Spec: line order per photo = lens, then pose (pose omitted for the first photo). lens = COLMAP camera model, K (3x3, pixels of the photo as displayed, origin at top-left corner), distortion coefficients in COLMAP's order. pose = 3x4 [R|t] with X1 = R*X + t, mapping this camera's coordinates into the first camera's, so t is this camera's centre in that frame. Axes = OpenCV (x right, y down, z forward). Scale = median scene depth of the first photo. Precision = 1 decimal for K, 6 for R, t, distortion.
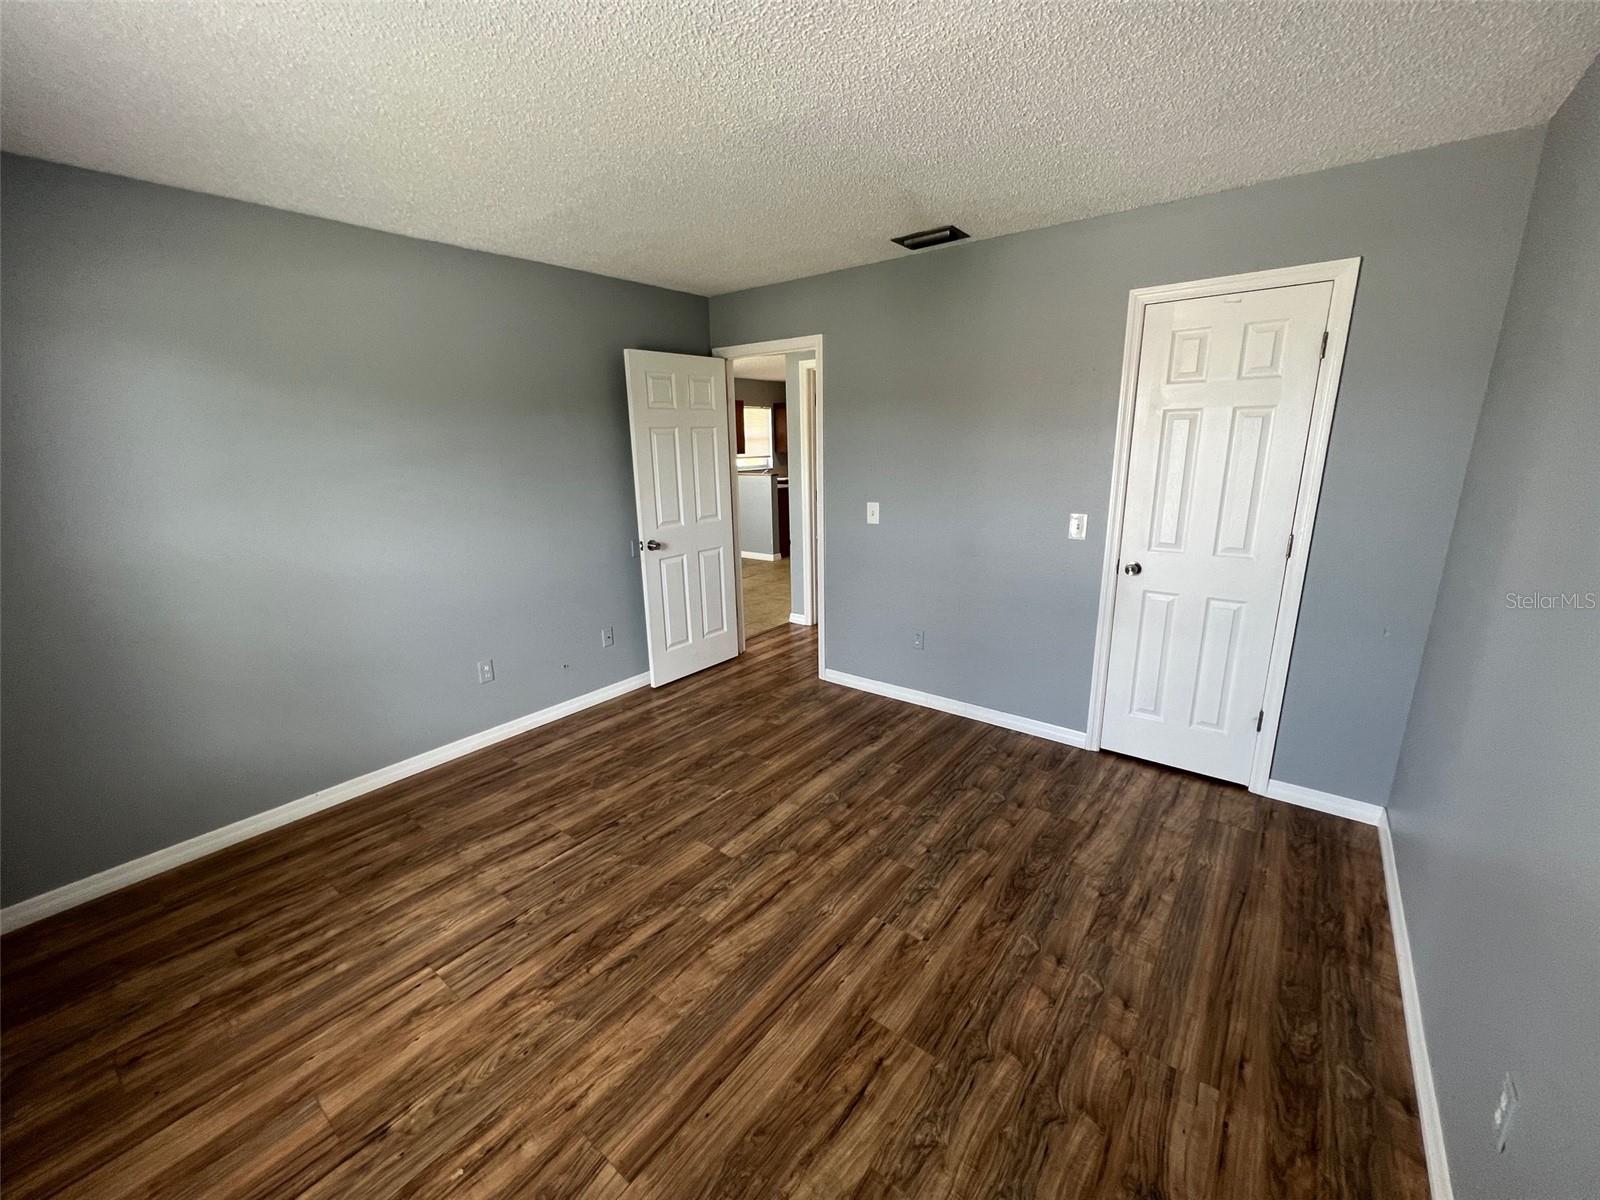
lens RADIAL K [[637.7, 0, 800.0], [0, 637.7, 600.0], [0, 0, 1]] dist [-0.000393, -0.000098]
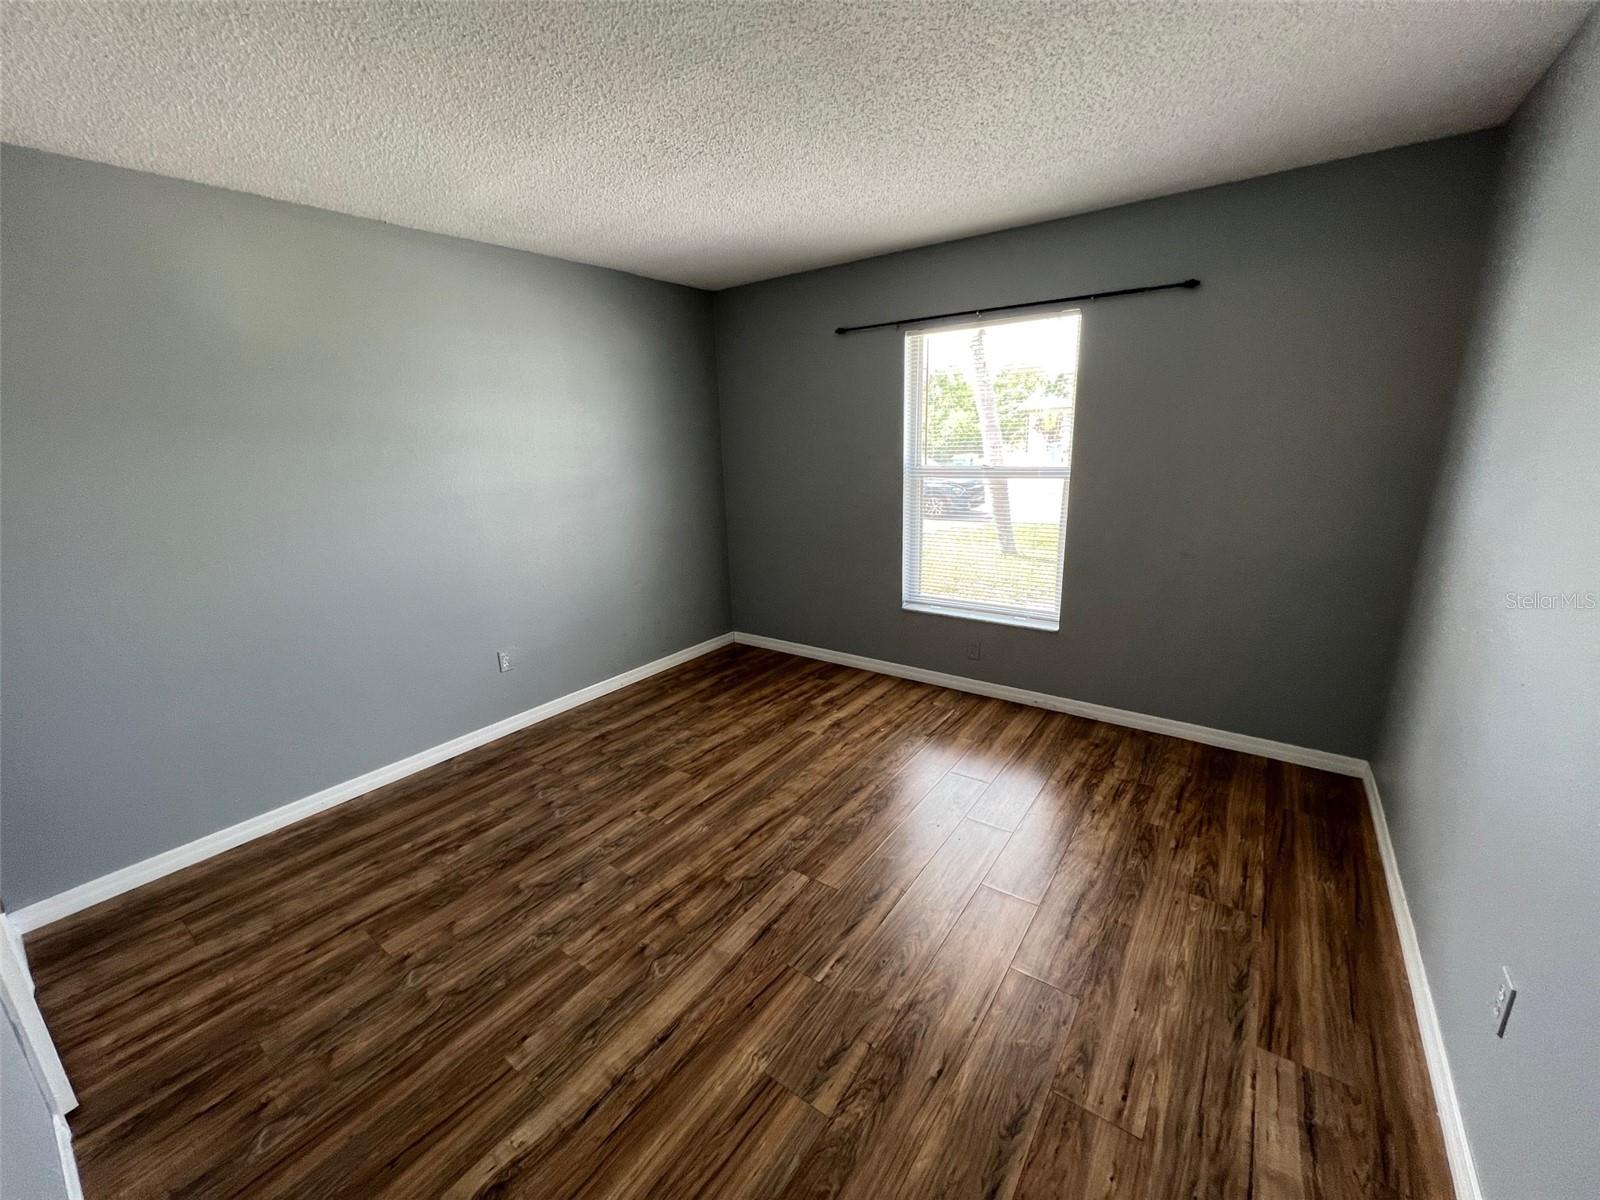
lens RADIAL K [[637.7, 0, 800.0], [0, 637.7, 600.0], [0, 0, 1]] dist [-0.000393, -0.000098]
pose [[-0.997833, 0.062334, -0.021088, -0.124815], [0.044233, 0.872627, 0.486380, -0.412368], [0.048720, 0.484393, -0.873493, 1.676349]]
